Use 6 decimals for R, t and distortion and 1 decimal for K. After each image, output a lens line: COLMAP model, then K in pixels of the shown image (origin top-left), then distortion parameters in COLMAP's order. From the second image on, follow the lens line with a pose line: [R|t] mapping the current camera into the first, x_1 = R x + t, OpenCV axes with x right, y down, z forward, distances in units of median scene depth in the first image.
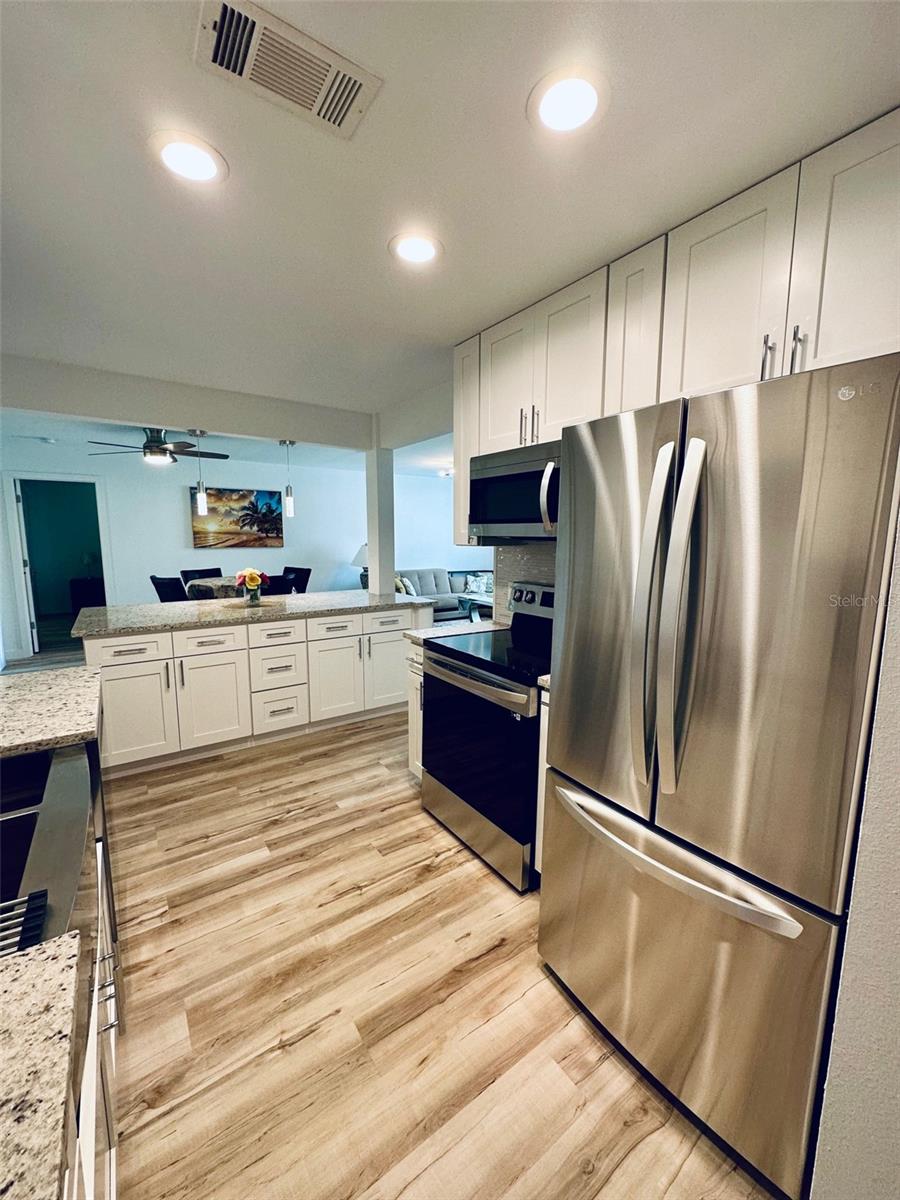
lens RADIAL K [[478.1, 0, 451.8], [0, 478.1, 599.1], [0, 0, 1]] dist [-0.003160, 0.000267]
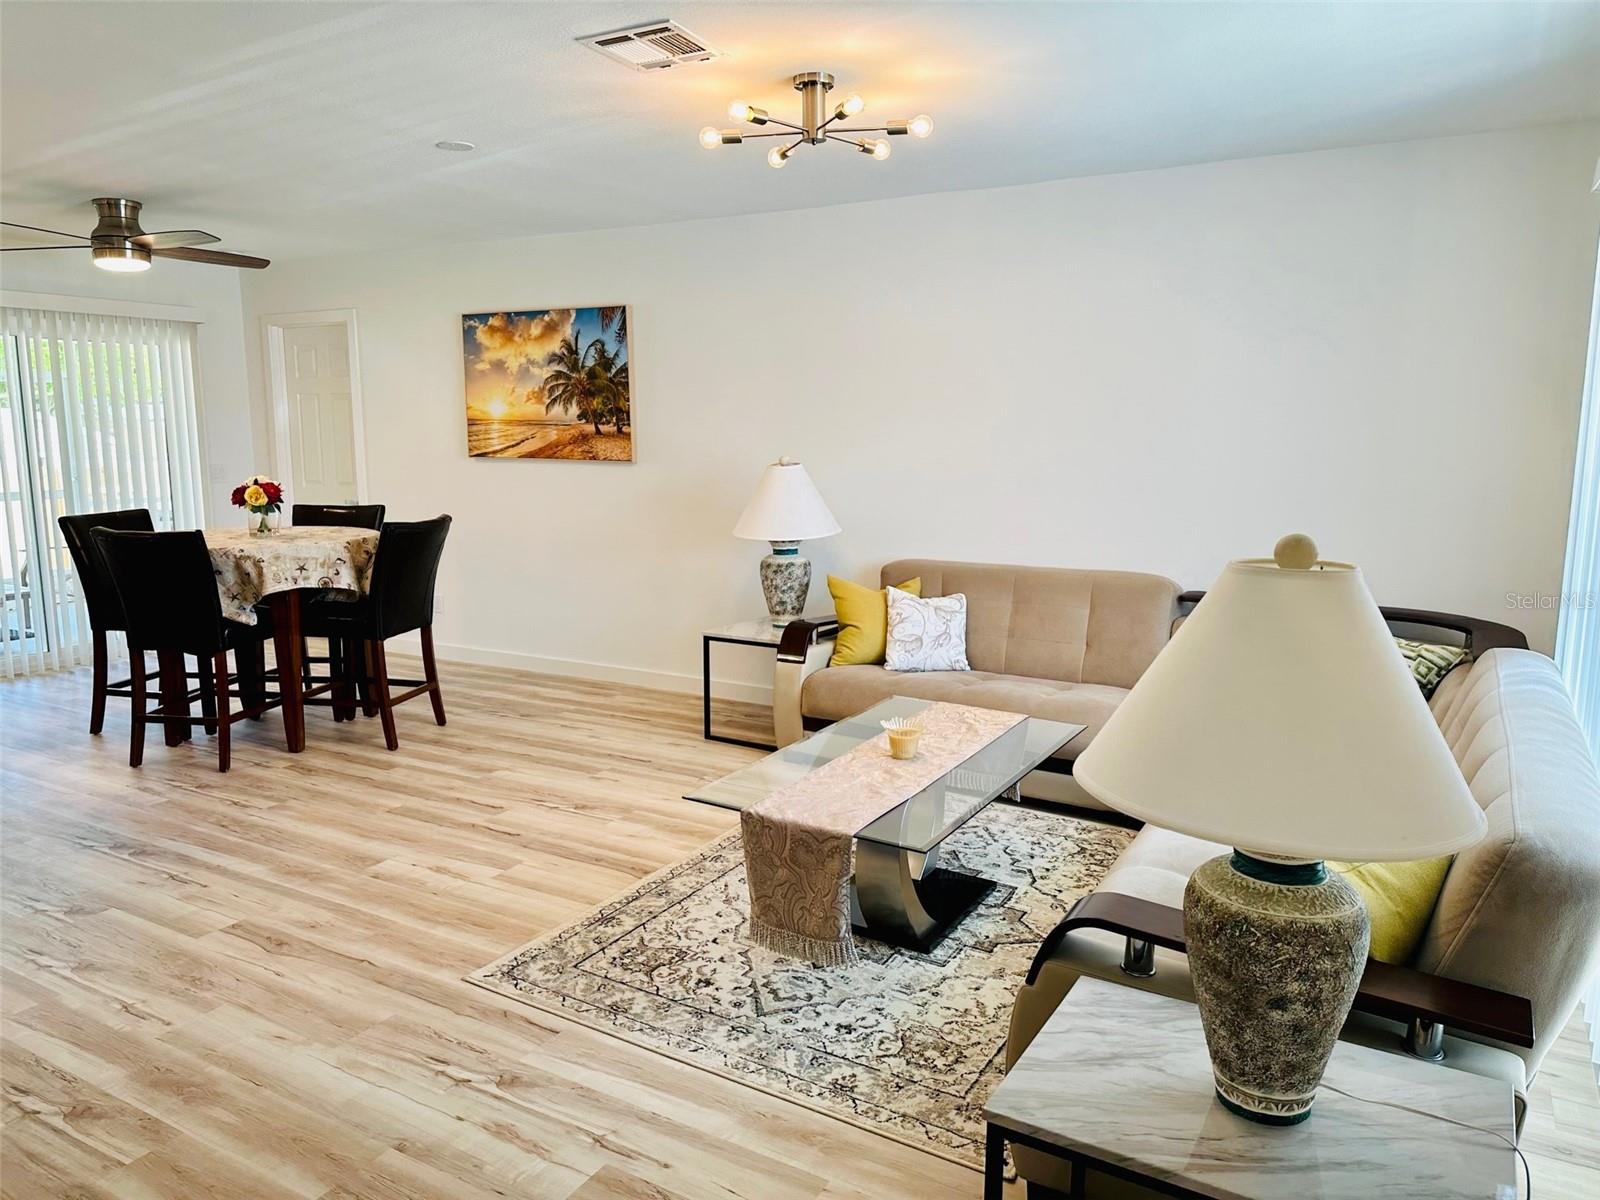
lens RADIAL K [[1118.3, 0, 827.5], [0, 1118.3, 625.0], [0, 0, 1]] dist [0.053867, -0.058030]
pose [[0.428809, 0.156570, -0.889724, 1.254137], [-0.122387, 0.985855, 0.114502, -0.266871], [0.895067, 0.059791, 0.441906, 1.993001]]
